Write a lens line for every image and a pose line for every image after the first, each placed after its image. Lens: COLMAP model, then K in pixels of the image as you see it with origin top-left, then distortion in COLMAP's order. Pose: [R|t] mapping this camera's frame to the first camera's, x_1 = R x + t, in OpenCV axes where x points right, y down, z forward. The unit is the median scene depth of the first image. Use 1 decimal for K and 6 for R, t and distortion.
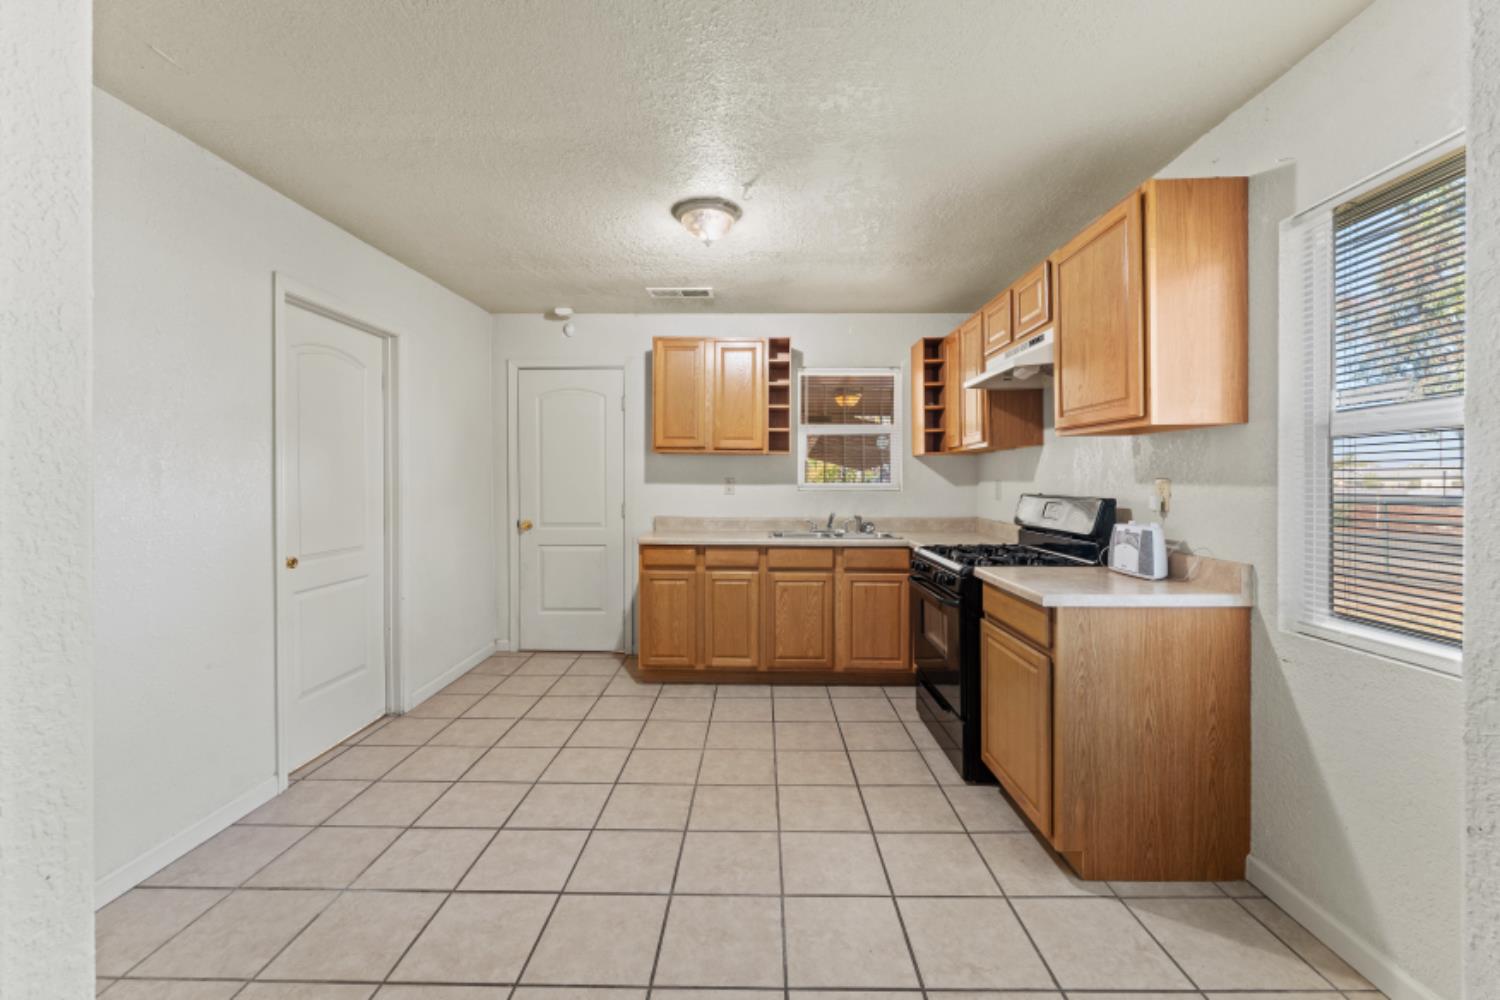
lens RADIAL K [[600.2, 0, 752.8], [0, 600.2, 486.7], [0, 0, 1]] dist [-0.002507, 0.000457]
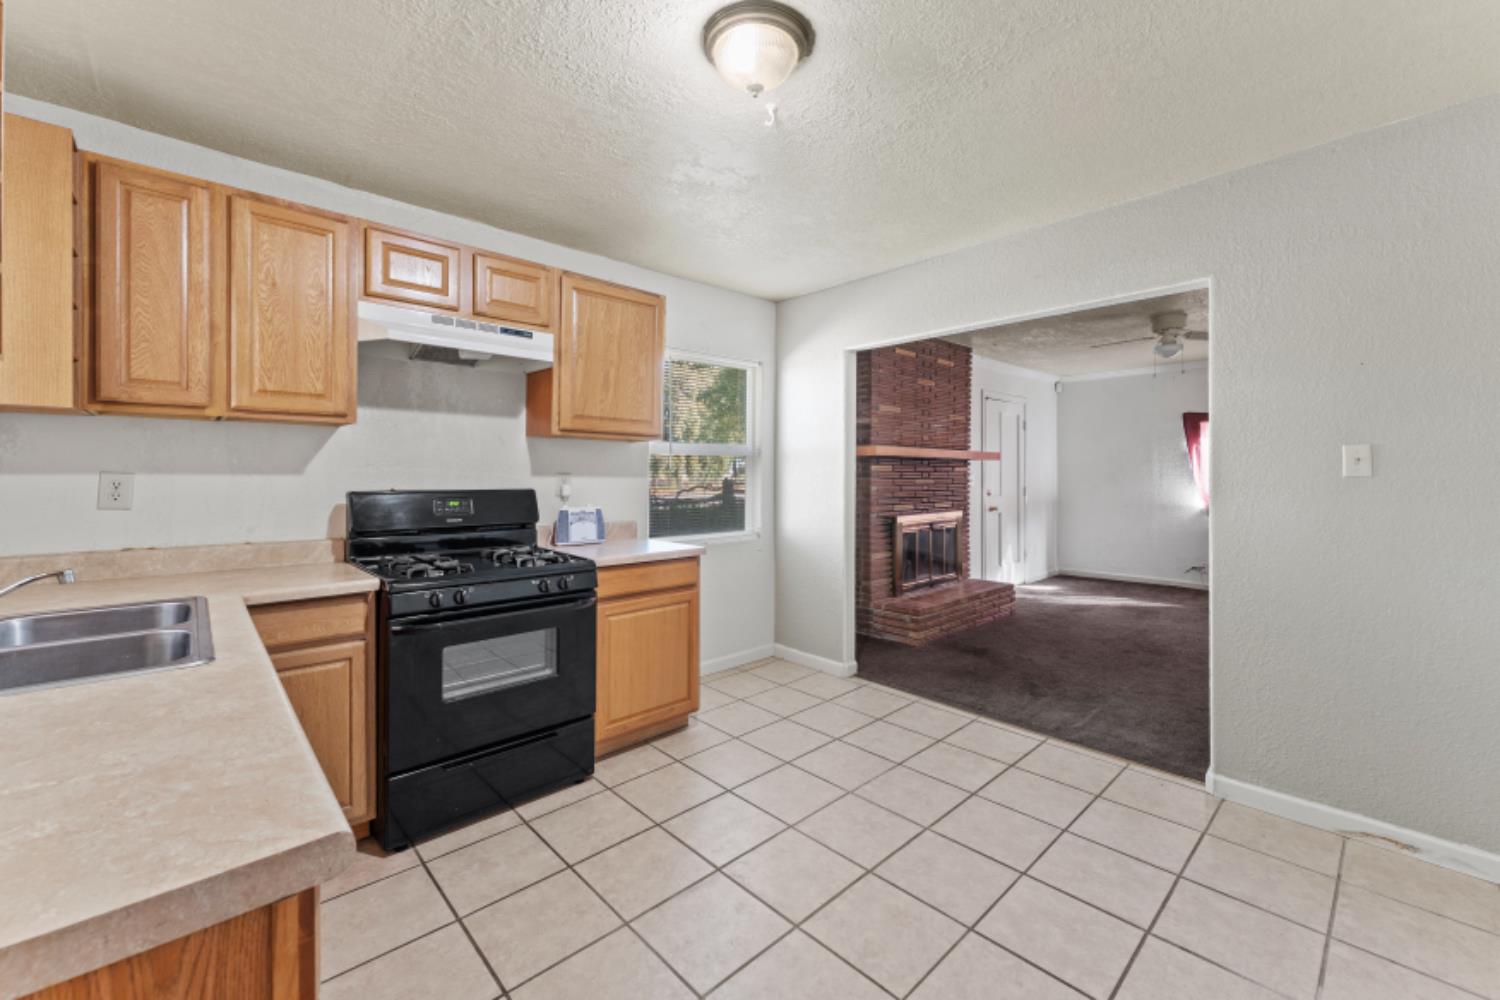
lens RADIAL K [[600.2, 0, 743.7], [0, 600.2, 479.1], [0, 0, 1]] dist [-0.002507, 0.000457]
pose [[-0.683936, -0.004702, 0.729527, -0.370028], [0.006197, 0.999906, 0.012255, -0.008296], [-0.729515, 0.012902, -0.683843, 1.024909]]
